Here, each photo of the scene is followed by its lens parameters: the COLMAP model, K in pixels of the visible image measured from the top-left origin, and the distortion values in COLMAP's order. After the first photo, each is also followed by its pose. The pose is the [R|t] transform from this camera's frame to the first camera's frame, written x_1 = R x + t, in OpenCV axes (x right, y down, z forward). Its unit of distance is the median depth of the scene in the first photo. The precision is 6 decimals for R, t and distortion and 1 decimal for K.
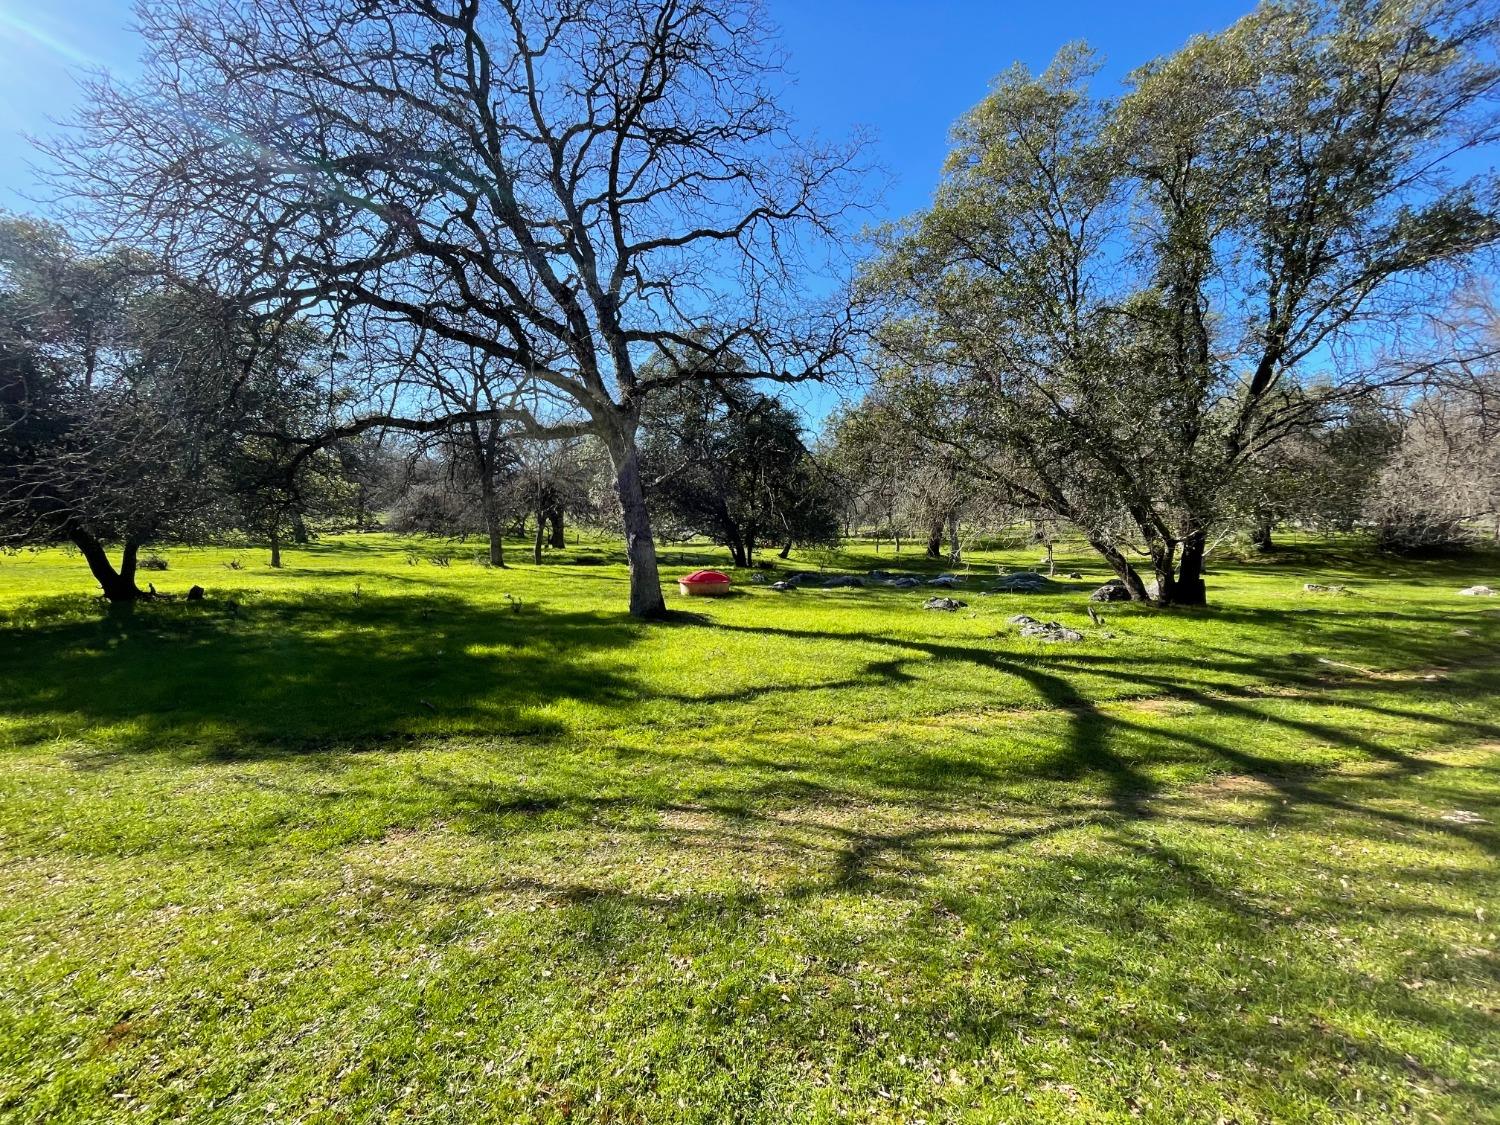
lens RADIAL K [[611.1, 0, 750.0], [0, 611.1, 562.5], [0, 0, 1]] dist [-0.001851, -0.000649]
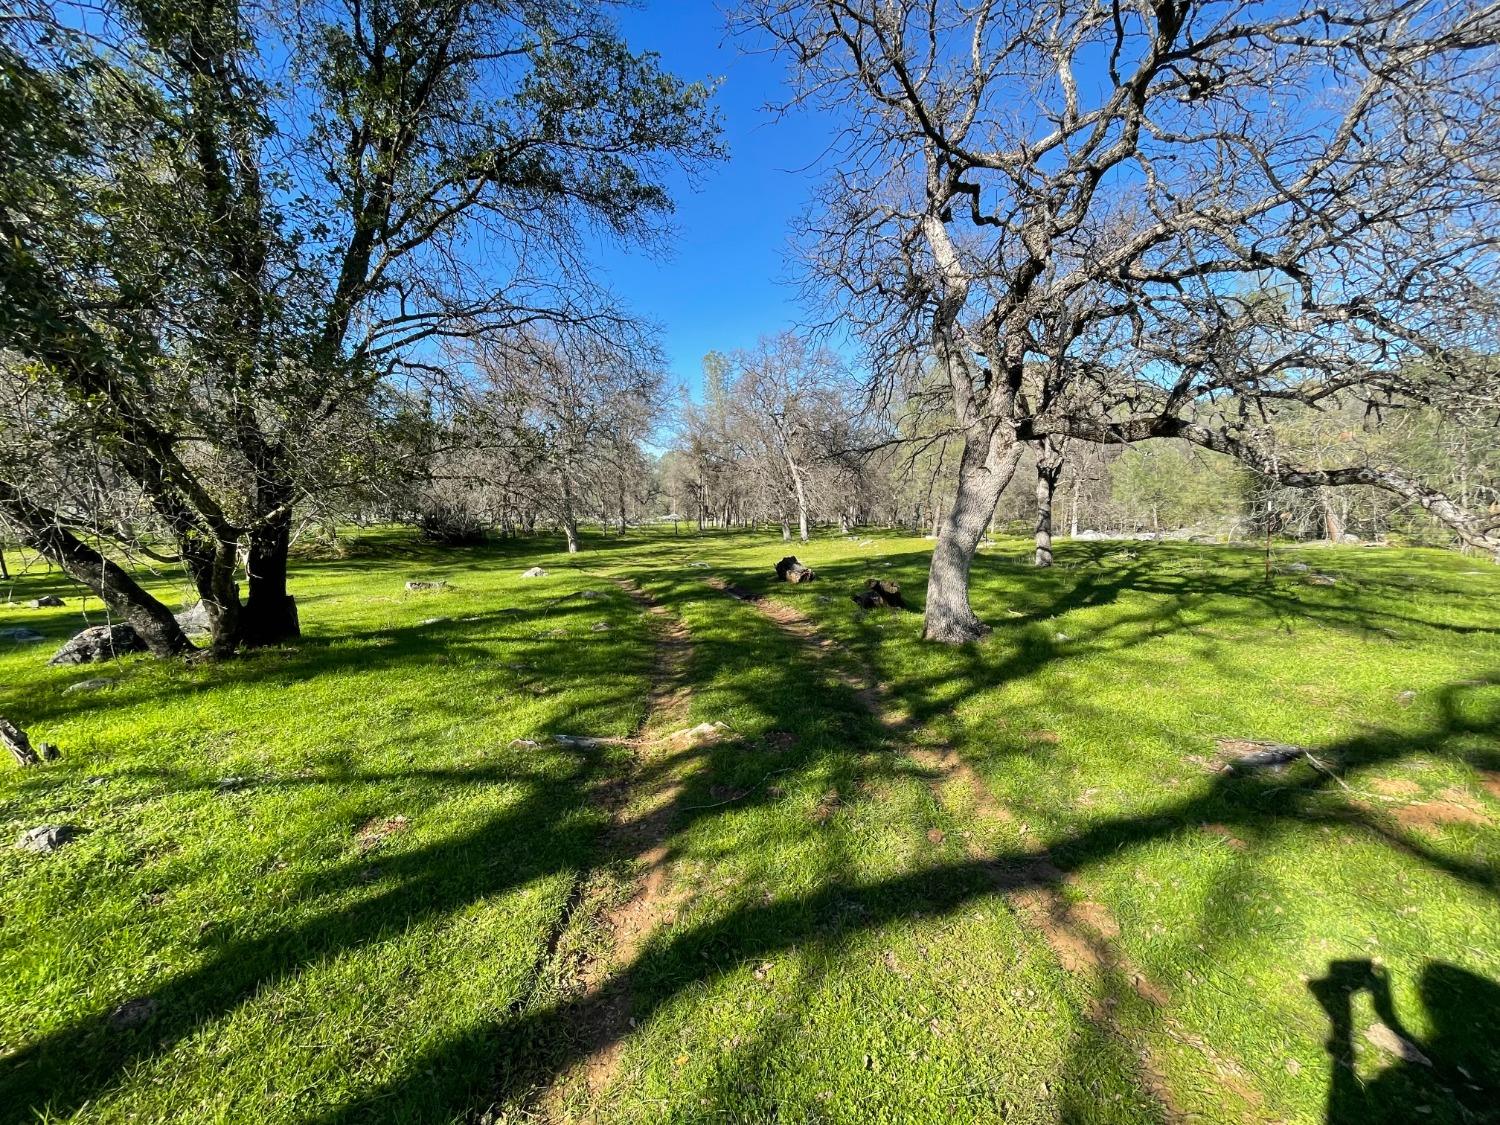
lens RADIAL K [[611.1, 0, 750.0], [0, 611.1, 562.5], [0, 0, 1]] dist [-0.001851, -0.000649]
pose [[0.265591, -0.062423, 0.962063, 0.261875], [0.055440, 0.997239, 0.049401, -0.007890], [-0.962491, 0.040216, 0.268318, 0.371589]]
